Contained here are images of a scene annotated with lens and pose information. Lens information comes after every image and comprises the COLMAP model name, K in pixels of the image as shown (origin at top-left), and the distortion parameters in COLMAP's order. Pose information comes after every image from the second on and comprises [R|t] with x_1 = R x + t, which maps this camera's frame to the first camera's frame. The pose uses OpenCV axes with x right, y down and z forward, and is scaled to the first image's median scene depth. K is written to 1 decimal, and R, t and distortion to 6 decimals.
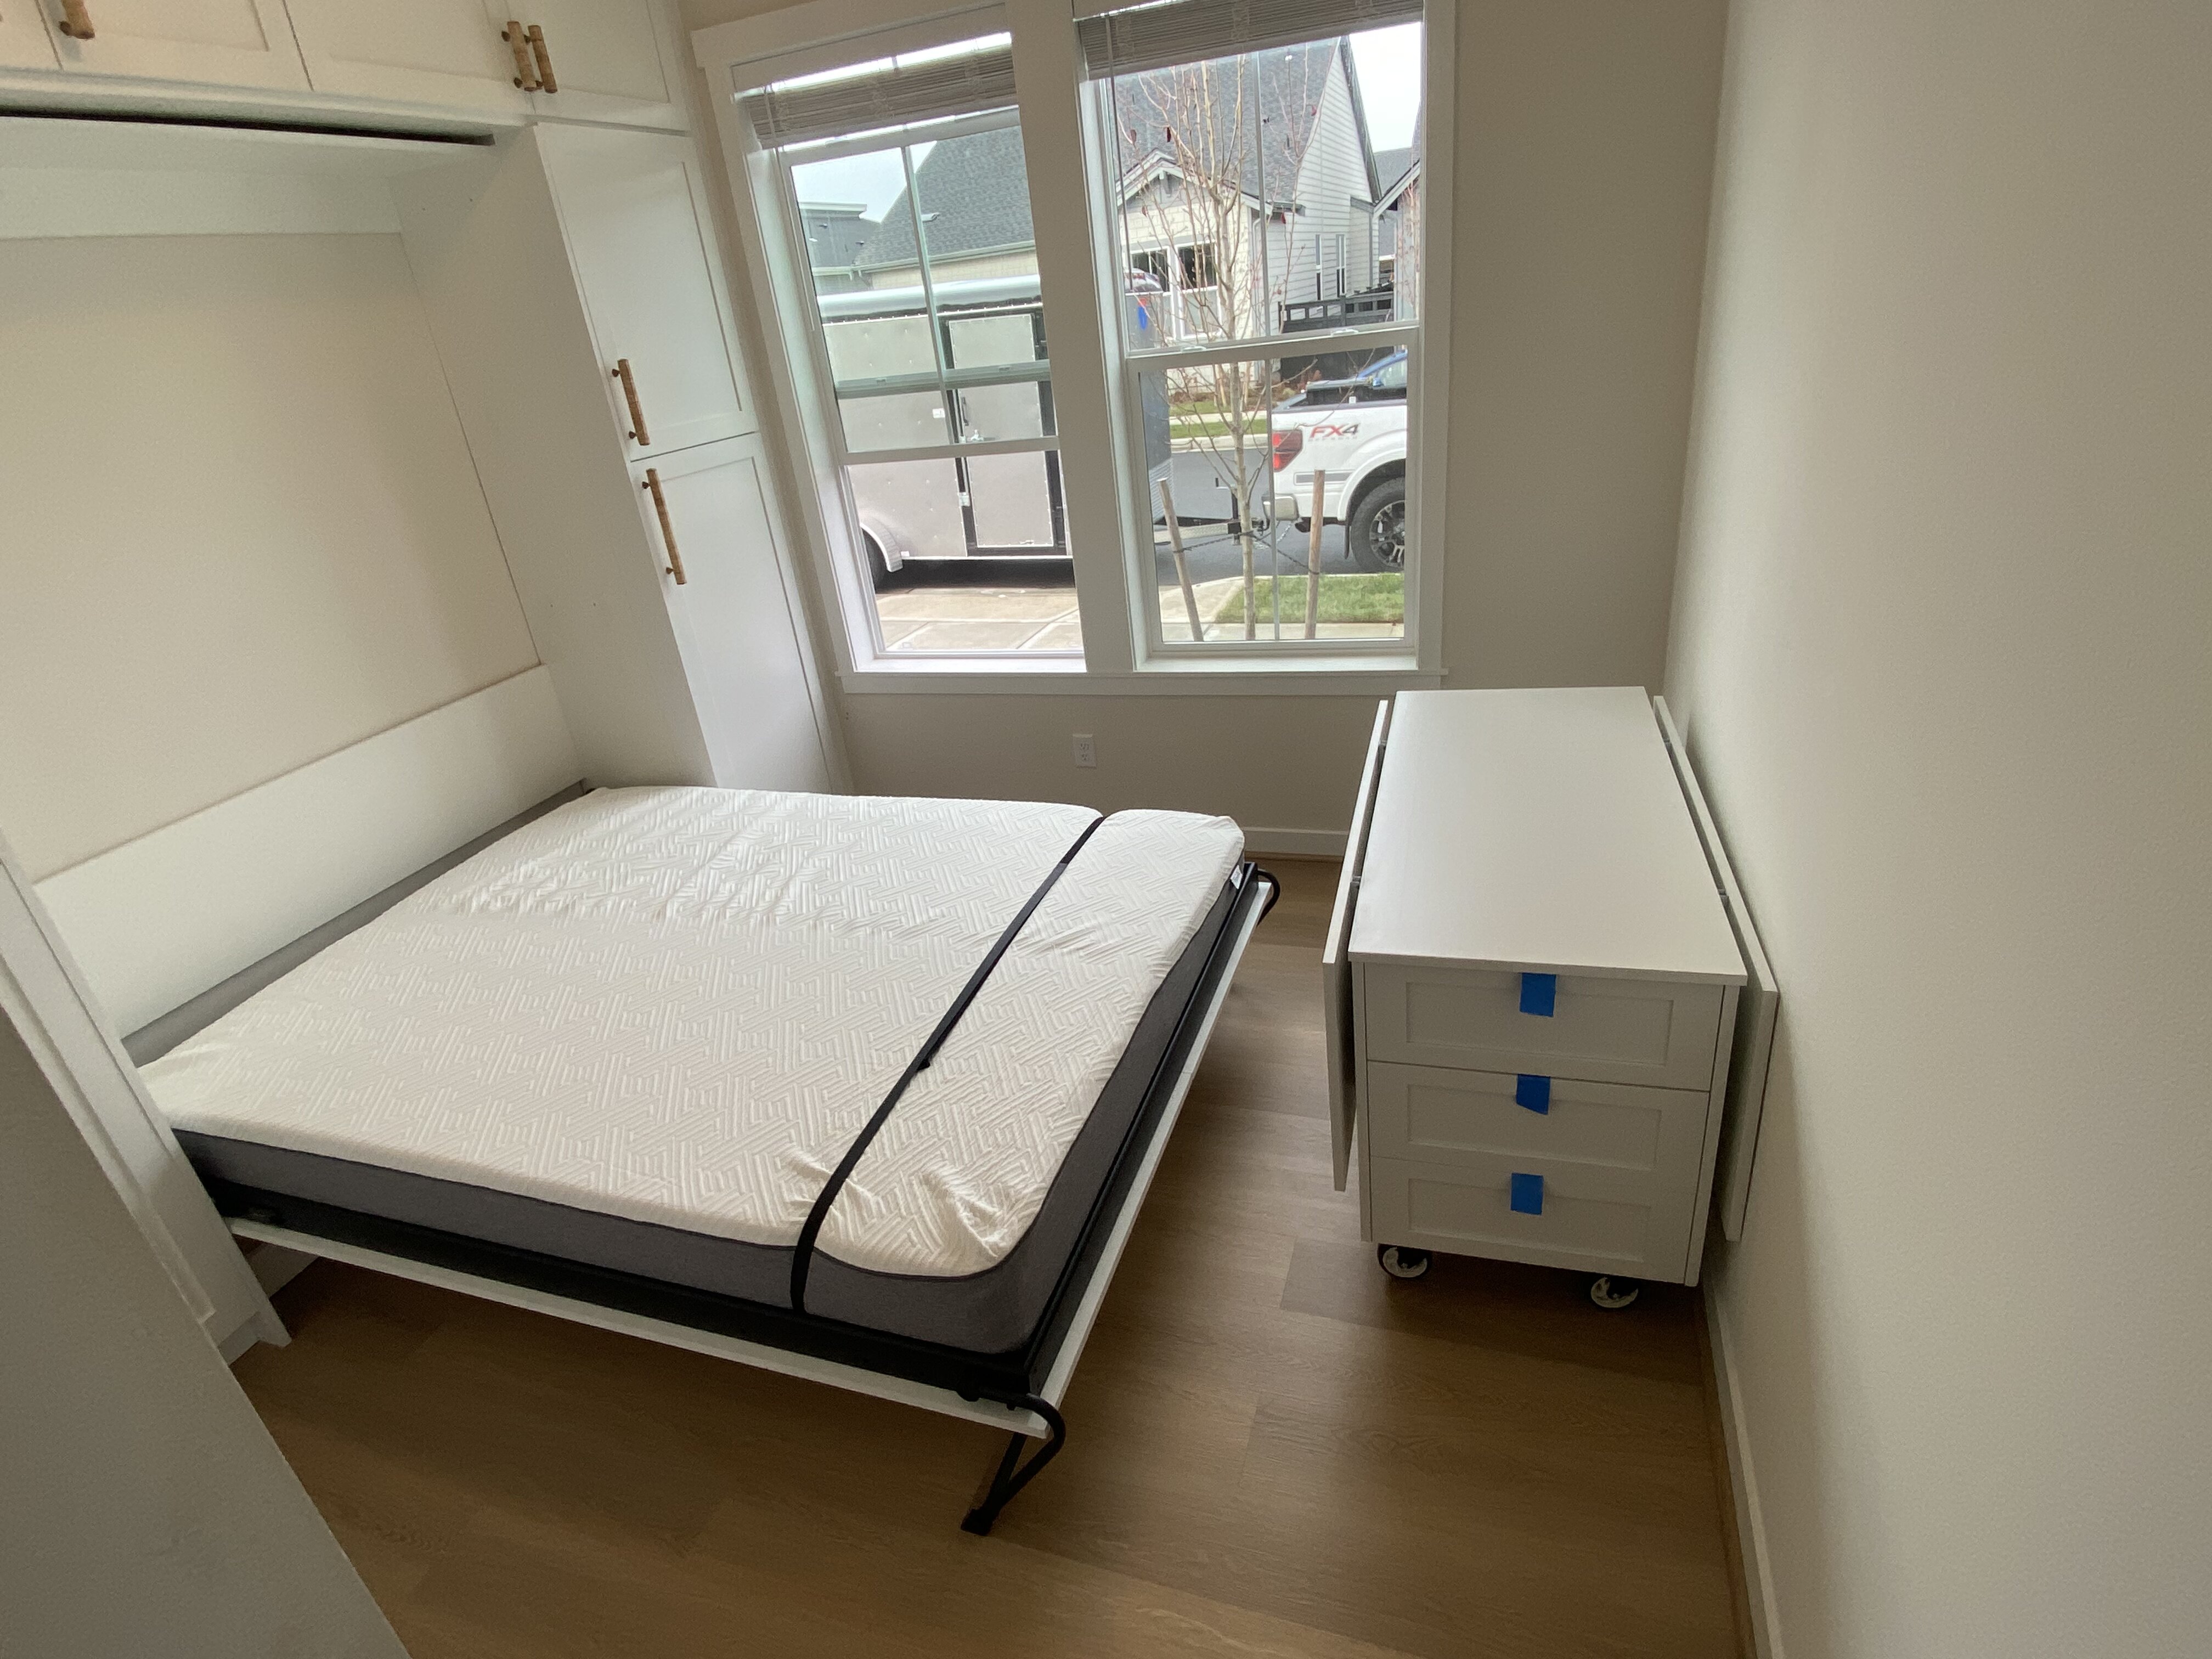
lens RADIAL K [[1152.3, 0, 1106.0], [0, 1152.3, 829.5], [0, 0, 1]] dist [-0.005787, -0.004135]
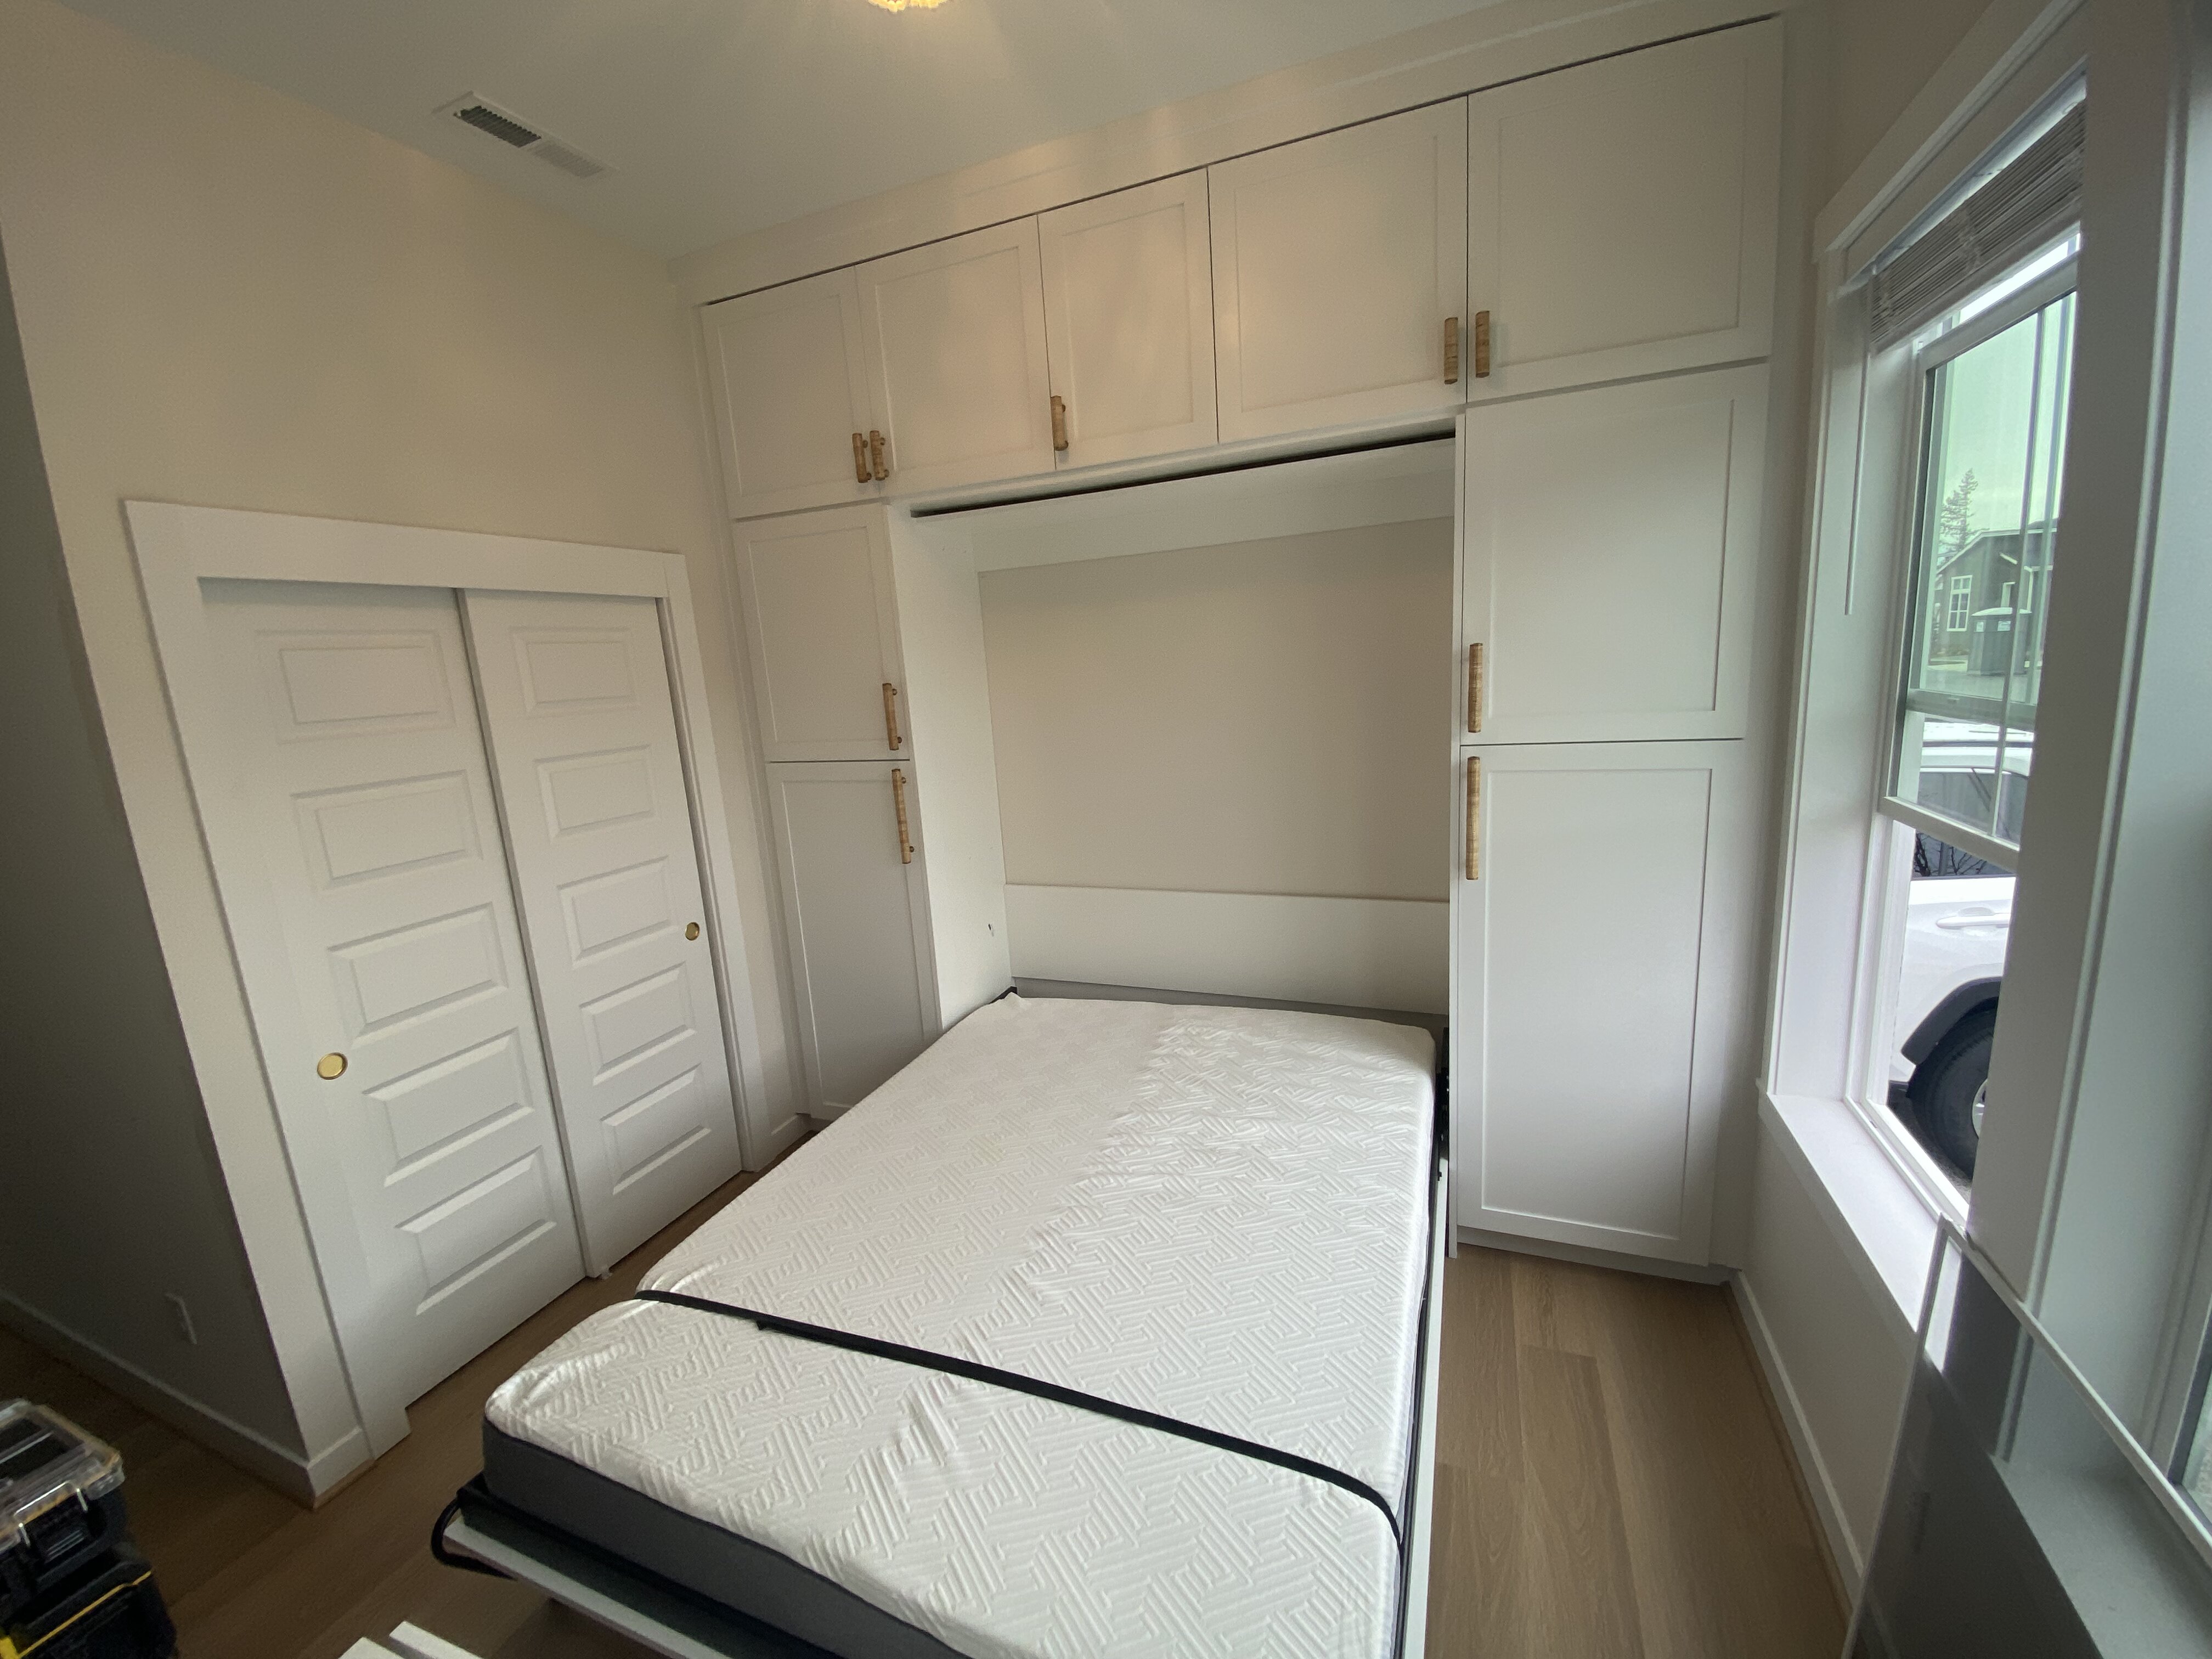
lens RADIAL K [[895.1, 0, 1106.0], [0, 895.1, 829.5], [0, 0, 1]] dist [0.019679, -0.021213]
pose [[-0.041972, 0.301529, -0.952533, 0.311182], [-0.360024, 0.884761, 0.295940, -0.362140], [0.931998, 0.355356, 0.071423, 0.682831]]
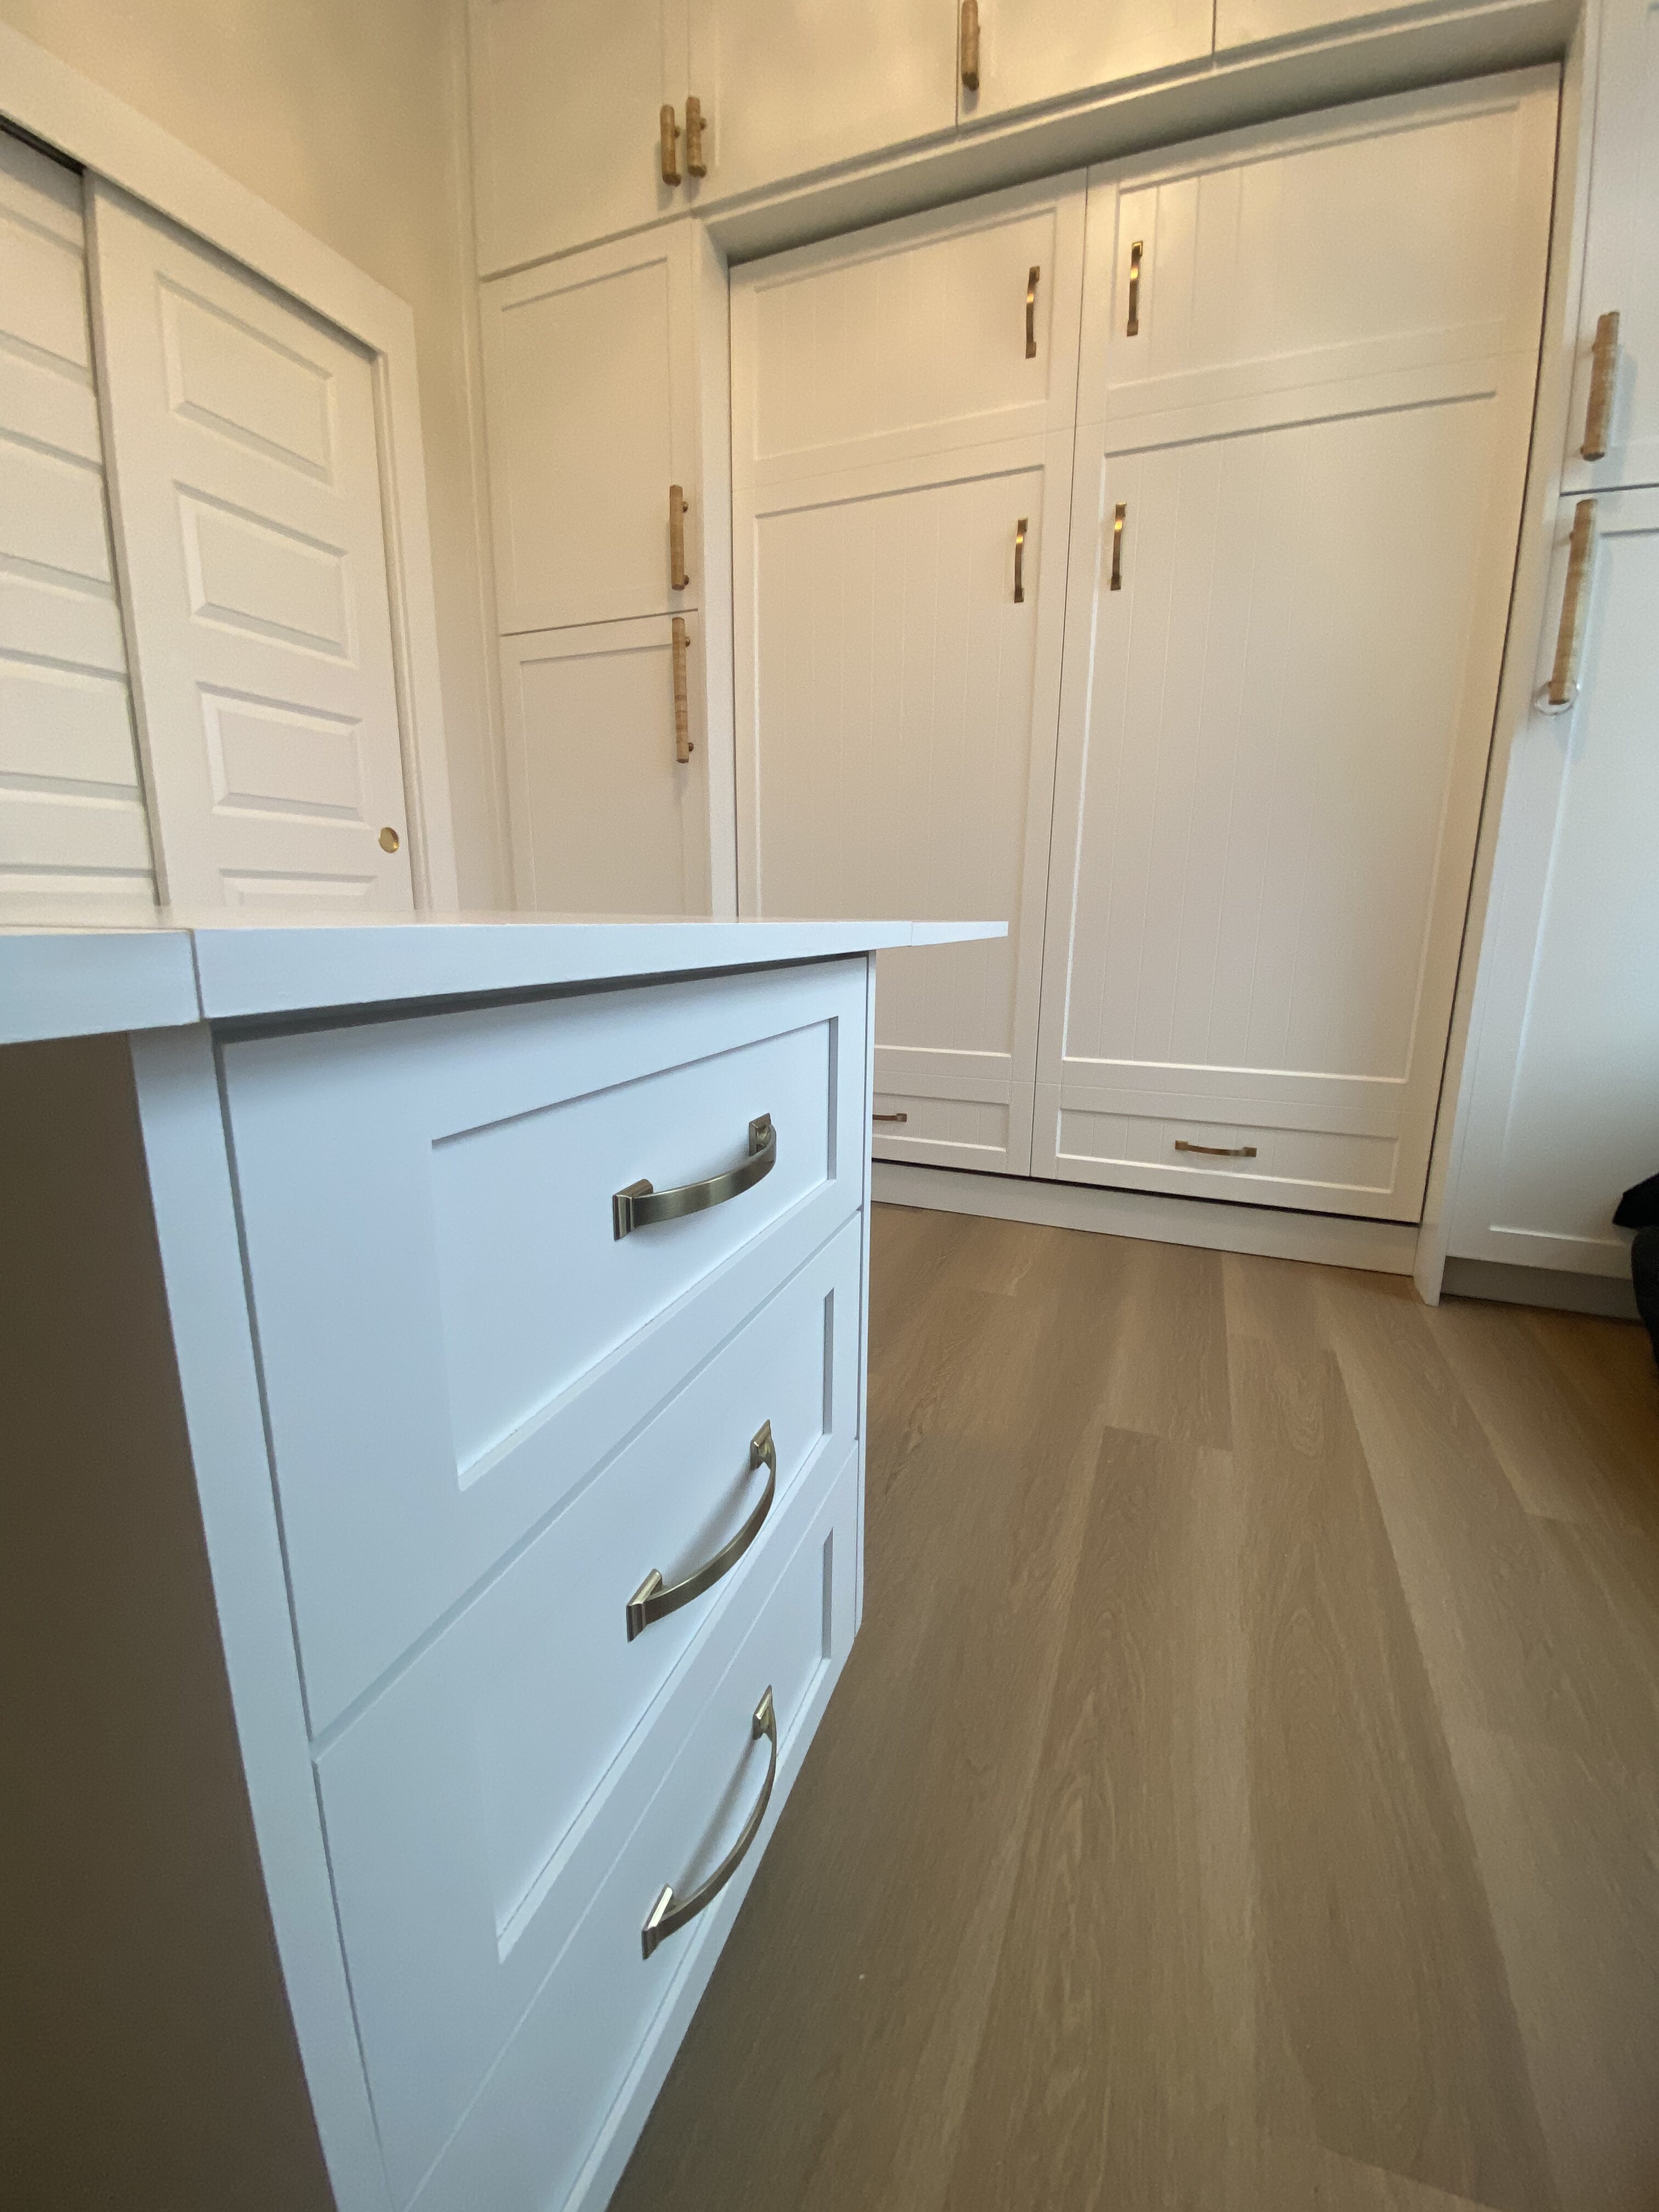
lens RADIAL K [[895.1, 0, 823.7], [0, 895.1, 1091.6], [0, 0, 1]] dist [0.019679, -0.021213]
pose [[-0.068885, 0.313656, -0.947035, 0.165478], [-0.422173, 0.850936, 0.312536, -0.026846], [0.903894, 0.421342, 0.073801, 0.721110]]
